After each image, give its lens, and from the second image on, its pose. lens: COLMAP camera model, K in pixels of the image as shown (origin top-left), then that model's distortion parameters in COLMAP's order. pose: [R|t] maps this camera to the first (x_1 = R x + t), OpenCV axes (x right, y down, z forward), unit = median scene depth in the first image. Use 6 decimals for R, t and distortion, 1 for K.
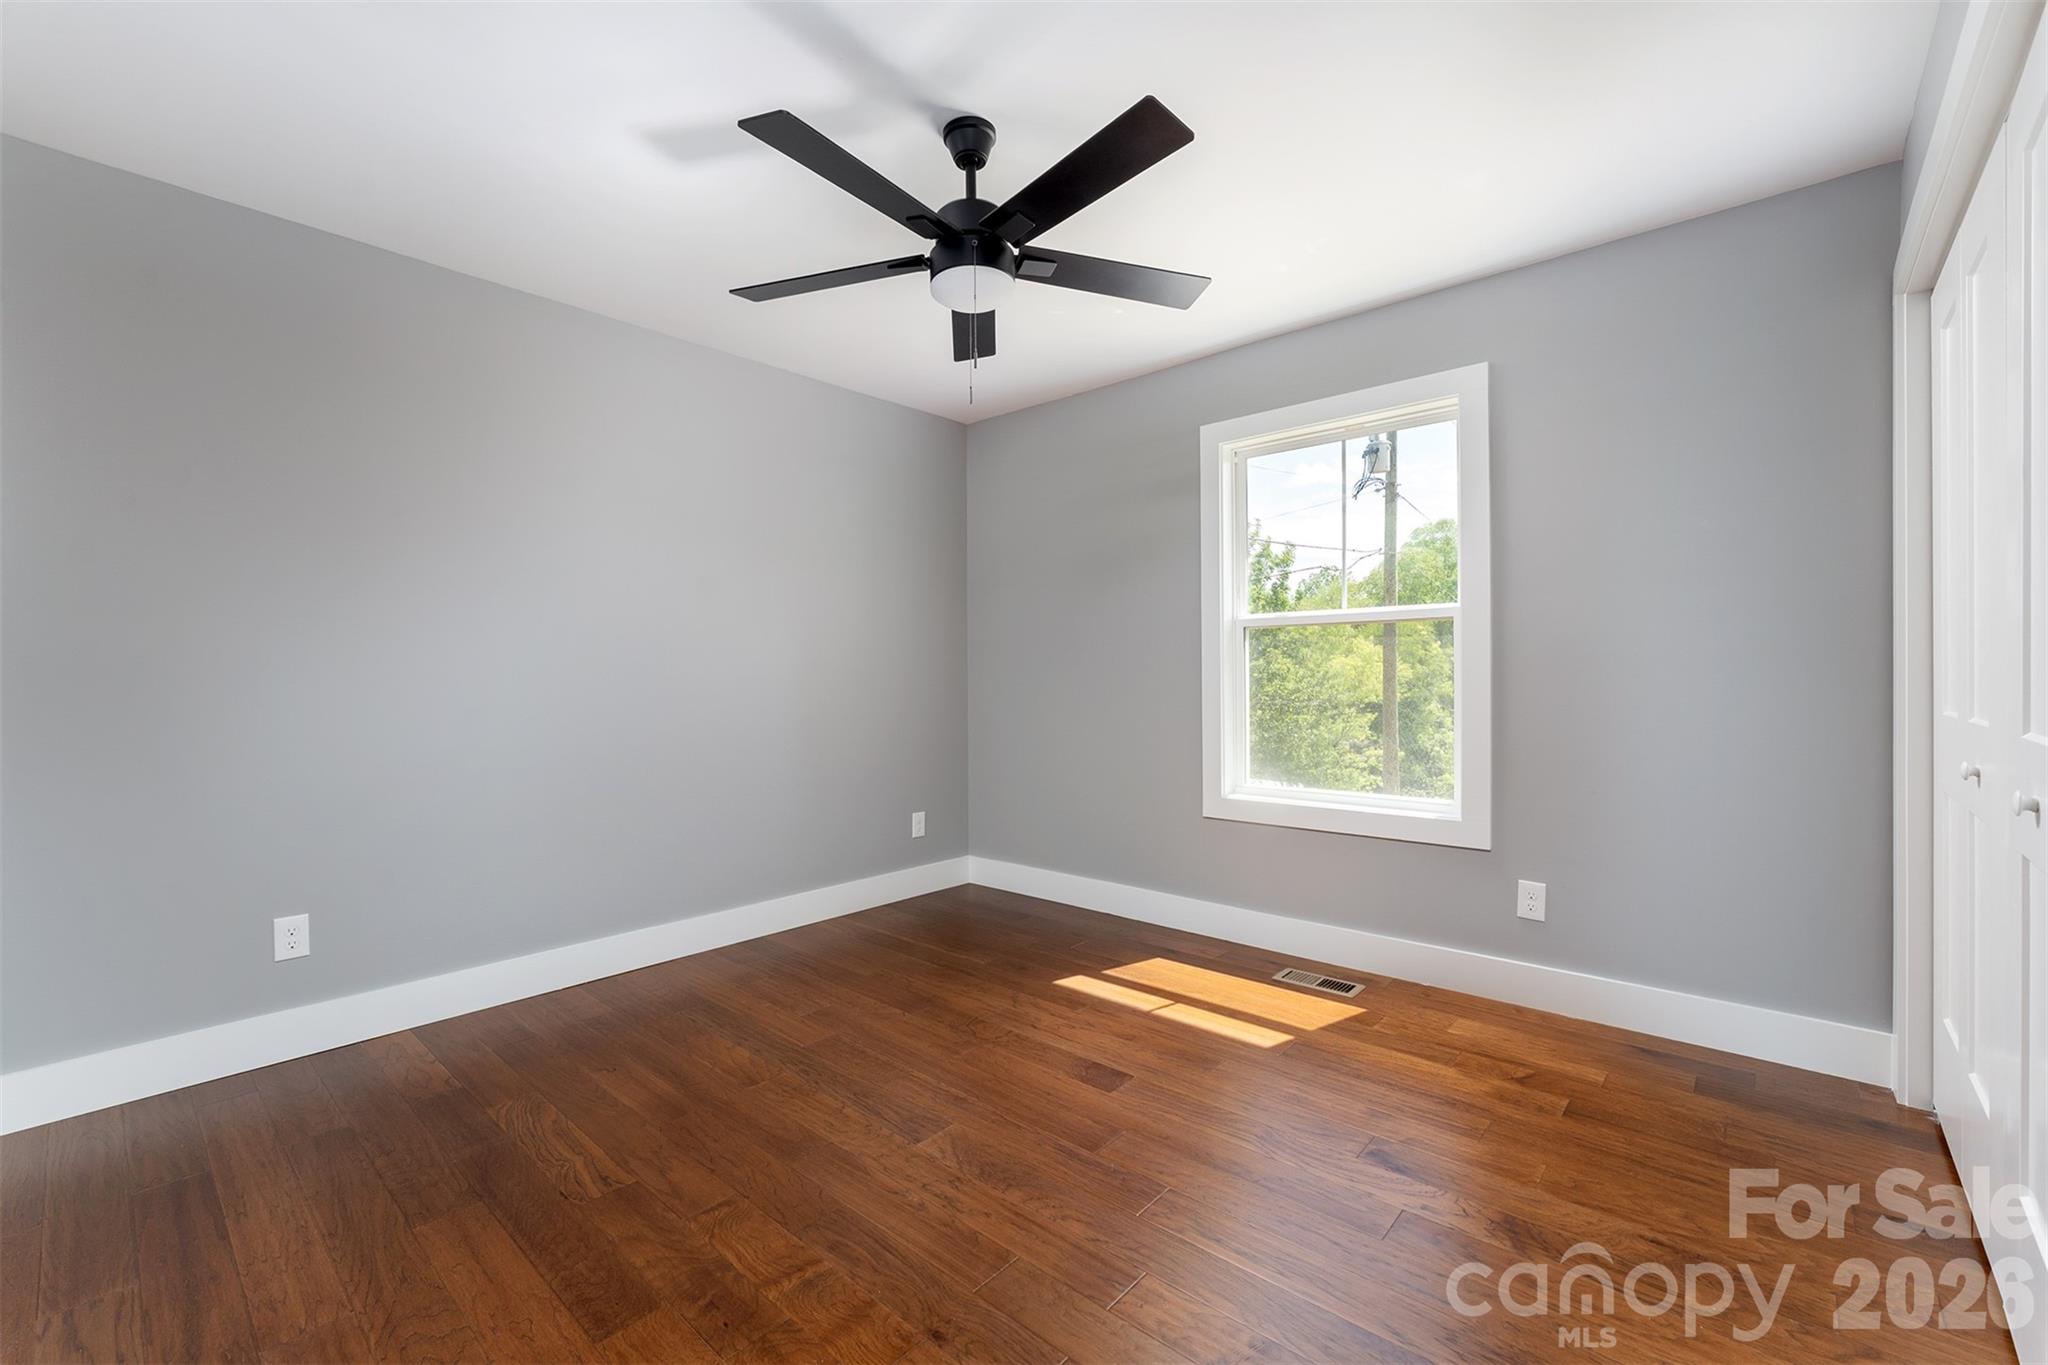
lens RADIAL K [[846.5, 0, 1024.0], [0, 846.5, 682.5], [0, 0, 1]] dist [0.000116, 0.000021]
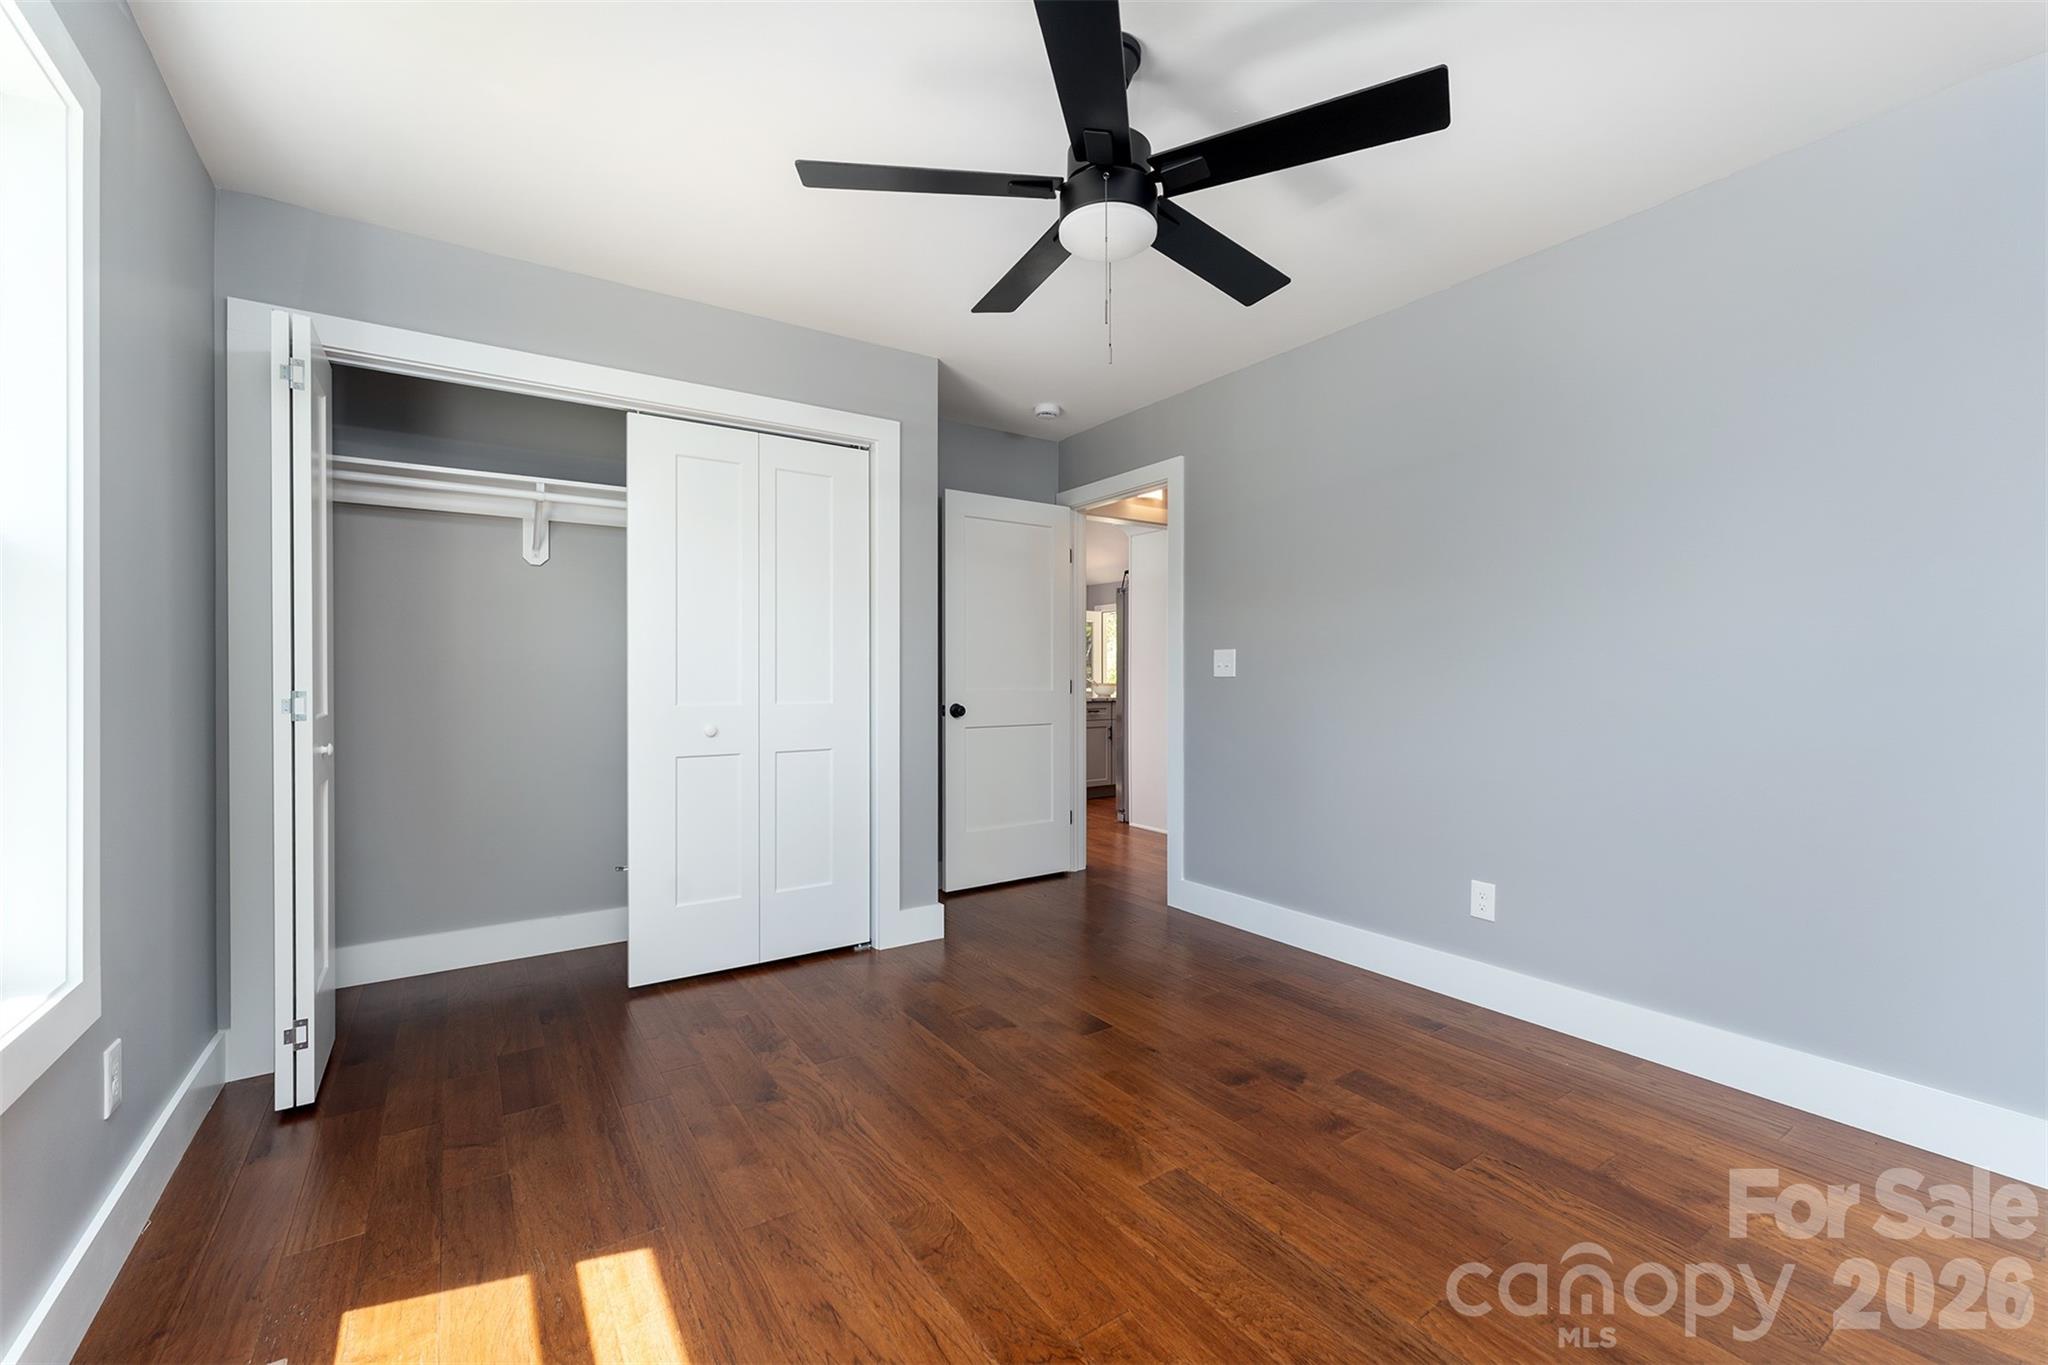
lens RADIAL K [[841.1, 0, 1024.0], [0, 841.1, 682.5], [0, 0, 1]] dist [-0.001016, -0.000076]
pose [[-0.970901, 0.007048, 0.239376, -0.186313], [0.011016, 0.999823, 0.015241, -0.015440], [-0.239227, 0.017435, -0.970807, 1.926097]]
